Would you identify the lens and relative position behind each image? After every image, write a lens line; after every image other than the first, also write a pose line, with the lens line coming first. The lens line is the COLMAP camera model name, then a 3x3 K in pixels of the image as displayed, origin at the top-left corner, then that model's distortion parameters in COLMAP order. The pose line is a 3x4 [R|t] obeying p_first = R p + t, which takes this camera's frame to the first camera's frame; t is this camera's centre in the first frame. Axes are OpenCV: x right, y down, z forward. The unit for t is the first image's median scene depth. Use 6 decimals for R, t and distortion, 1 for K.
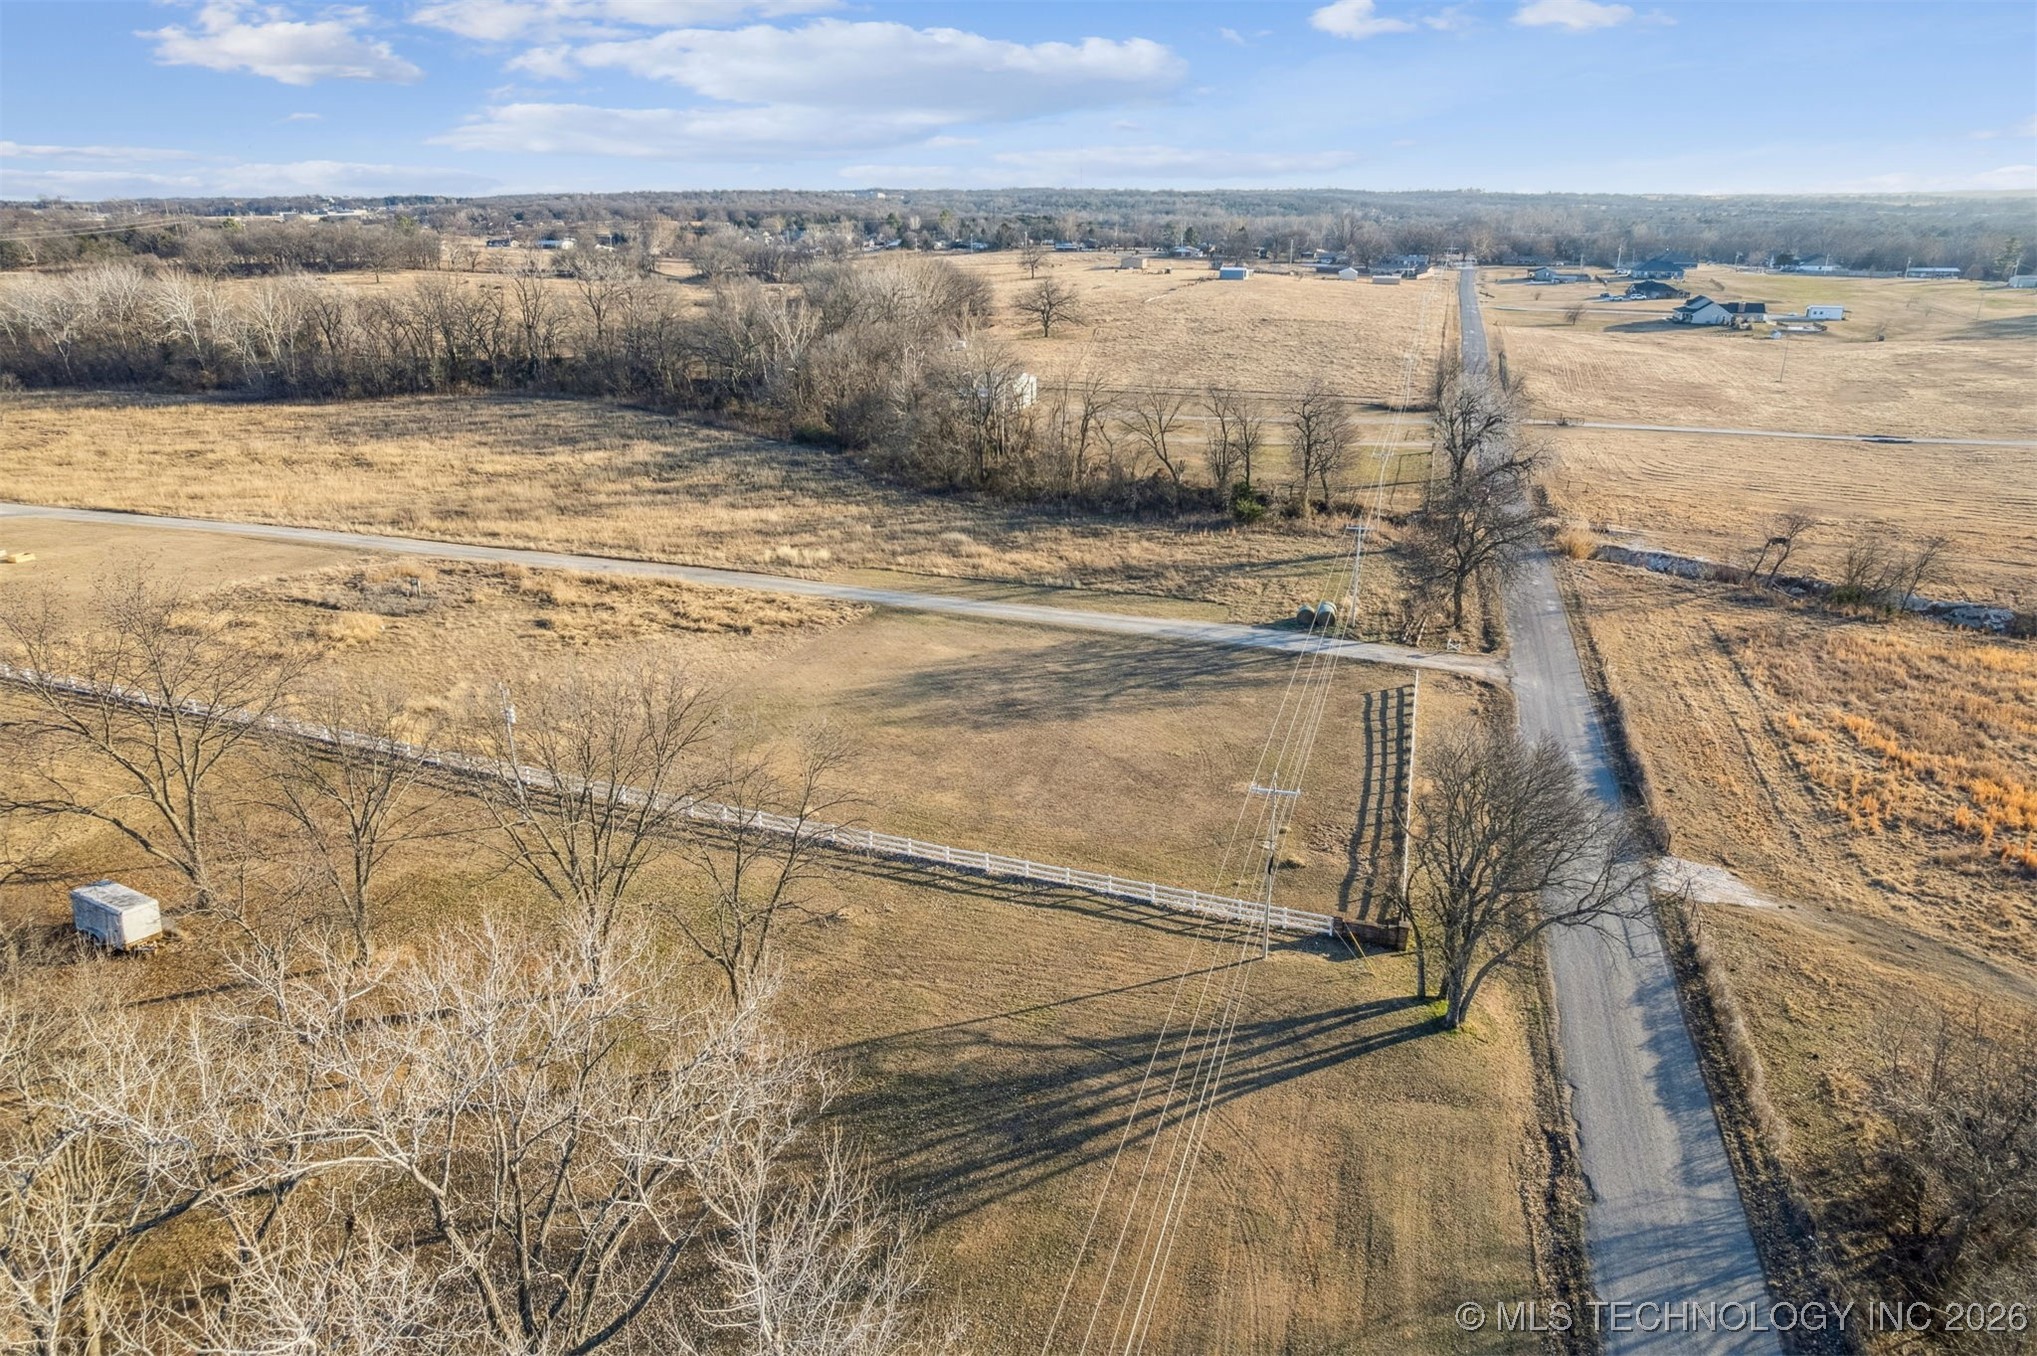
lens RADIAL K [[1310.5, 0, 1003.7], [0, 1310.5, 687.1], [0, 0, 1]] dist [-0.064766, 0.050523]
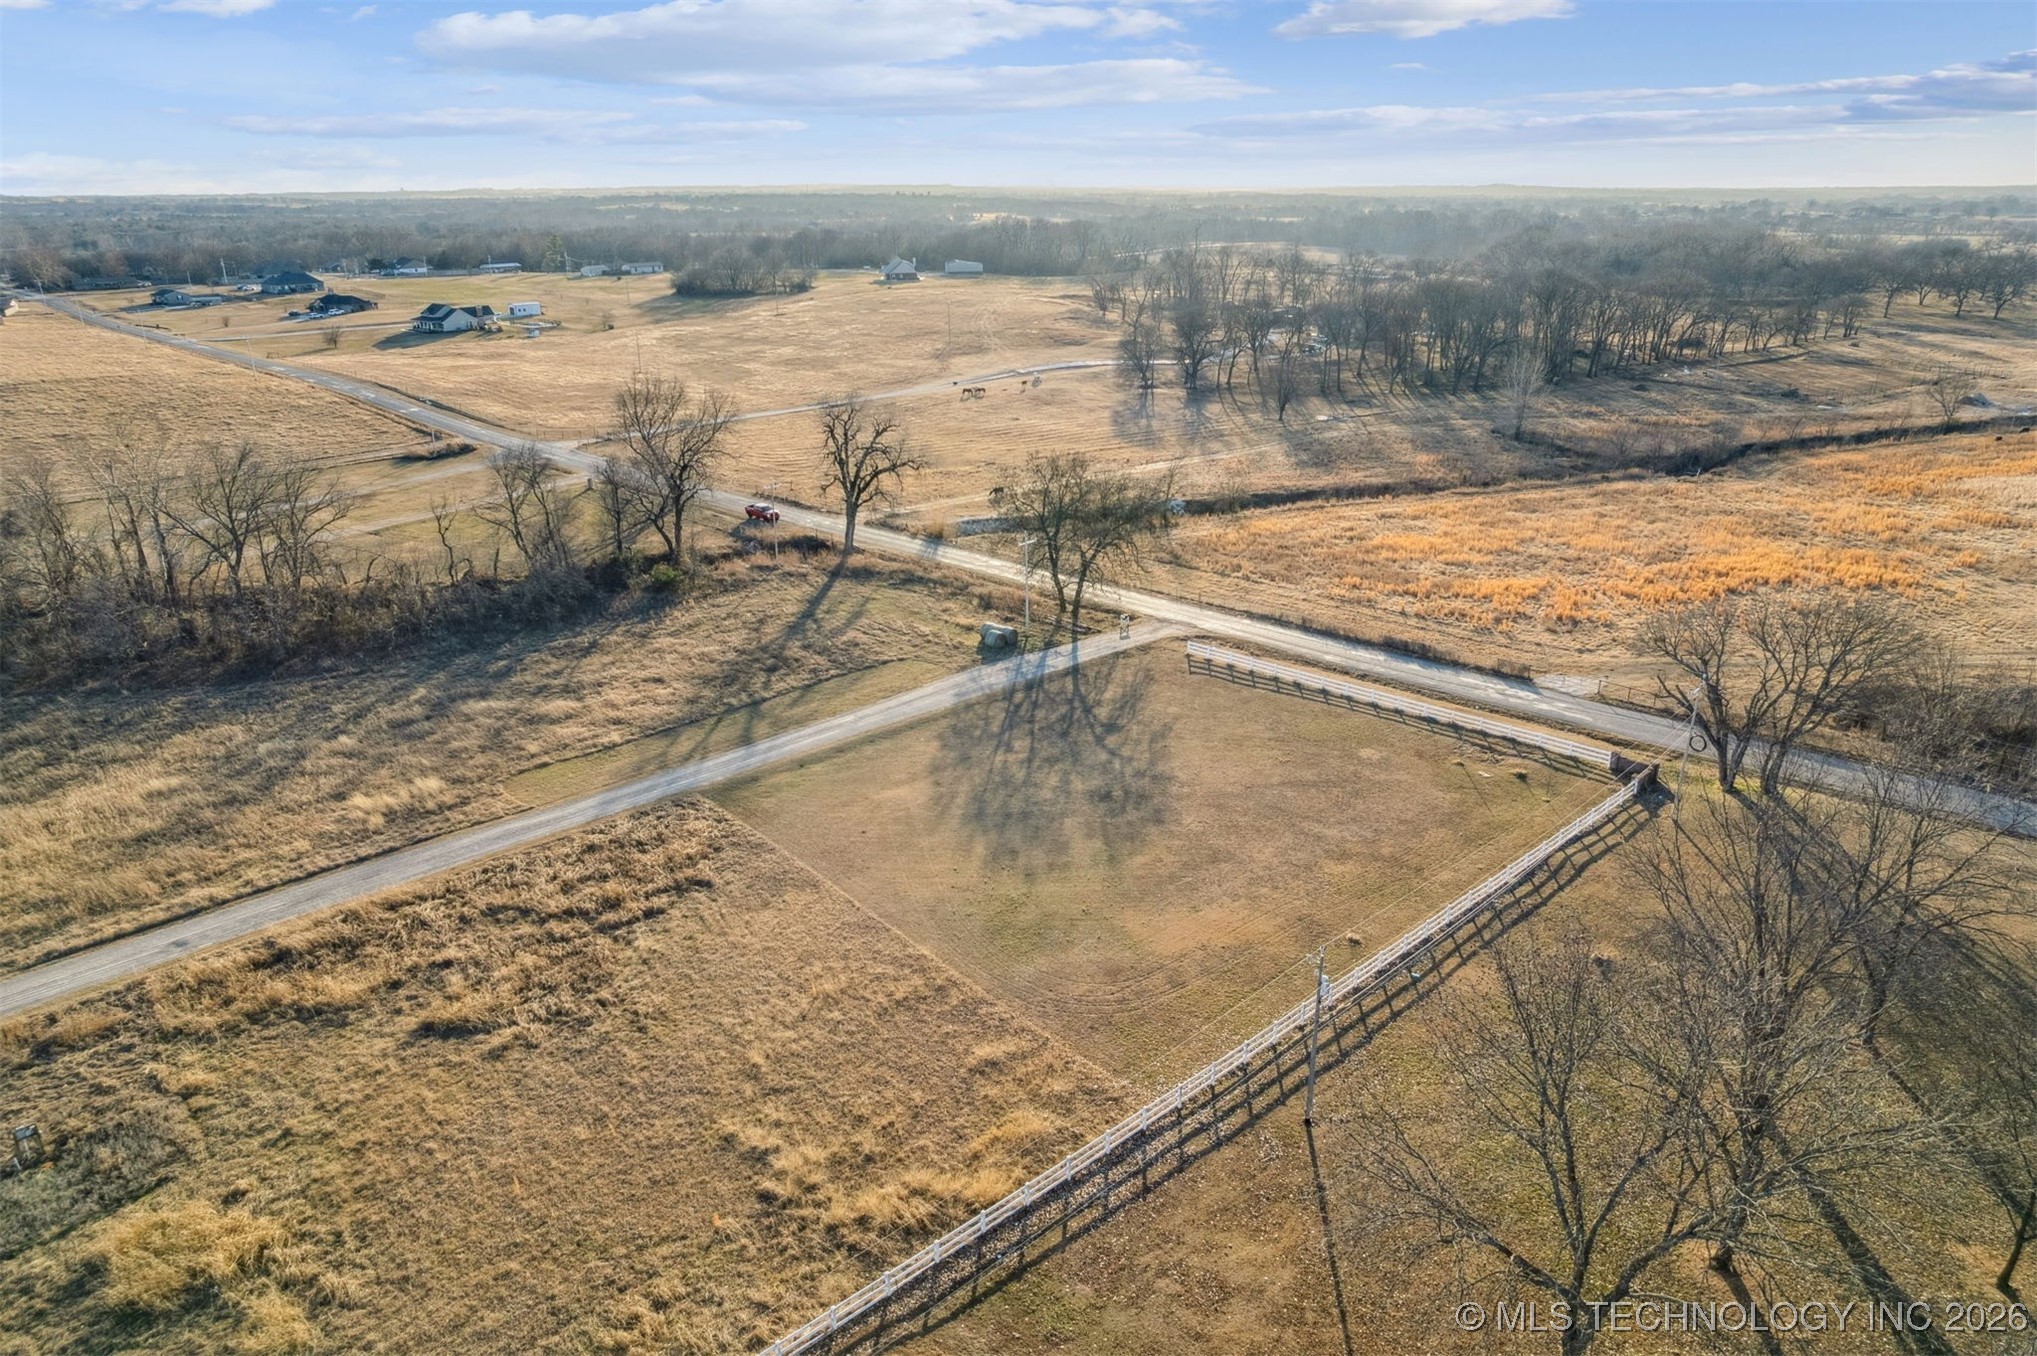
lens RADIAL K [[1342.0, 0, 1018.5], [0, 1342.0, 678.0], [0, 0, 1]] dist [-0.050196, 0.000760]
pose [[0.452719, -0.307626, 0.836906, -0.688067], [0.319747, 0.932185, 0.169683, -0.213222], [-0.832350, 0.190780, 0.520381, 0.484584]]
